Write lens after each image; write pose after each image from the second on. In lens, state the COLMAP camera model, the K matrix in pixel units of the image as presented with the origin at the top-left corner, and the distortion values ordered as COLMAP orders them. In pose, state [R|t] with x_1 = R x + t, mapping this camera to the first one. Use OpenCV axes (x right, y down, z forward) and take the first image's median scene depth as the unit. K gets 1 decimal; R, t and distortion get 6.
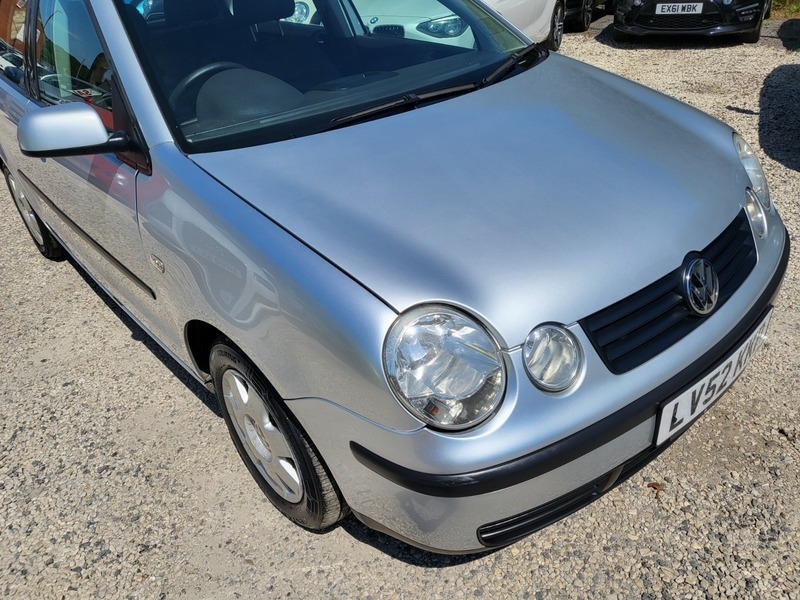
lens RADIAL K [[639.5, 0, 398.5], [0, 639.5, 297.0], [0, 0, 1]] dist [-0.006423, 0.059124]
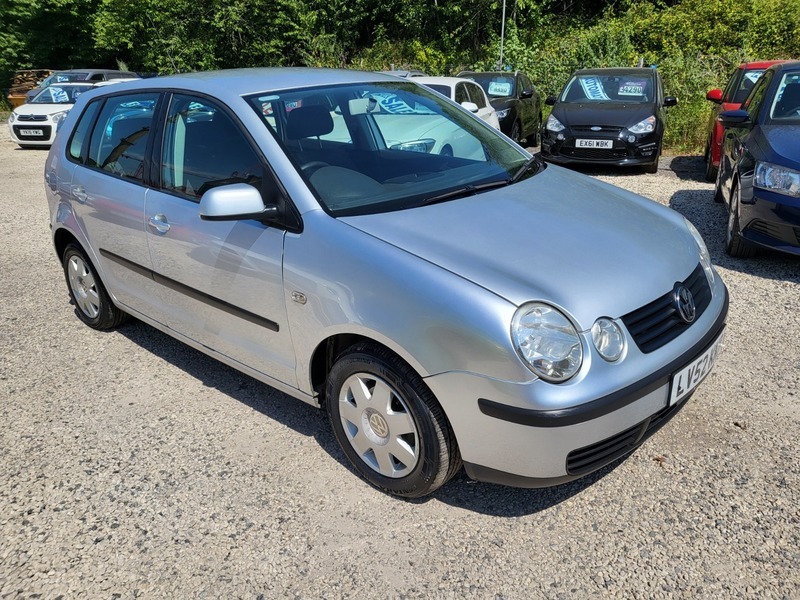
lens RADIAL K [[639.5, 0, 398.5], [0, 639.5, 297.0], [0, 0, 1]] dist [-0.006423, 0.059124]
pose [[0.992576, 0.005215, 0.121512, -0.346854], [0.016550, 0.983996, -0.177420, 0.199124], [-0.120492, 0.178113, 0.976605, -0.366677]]
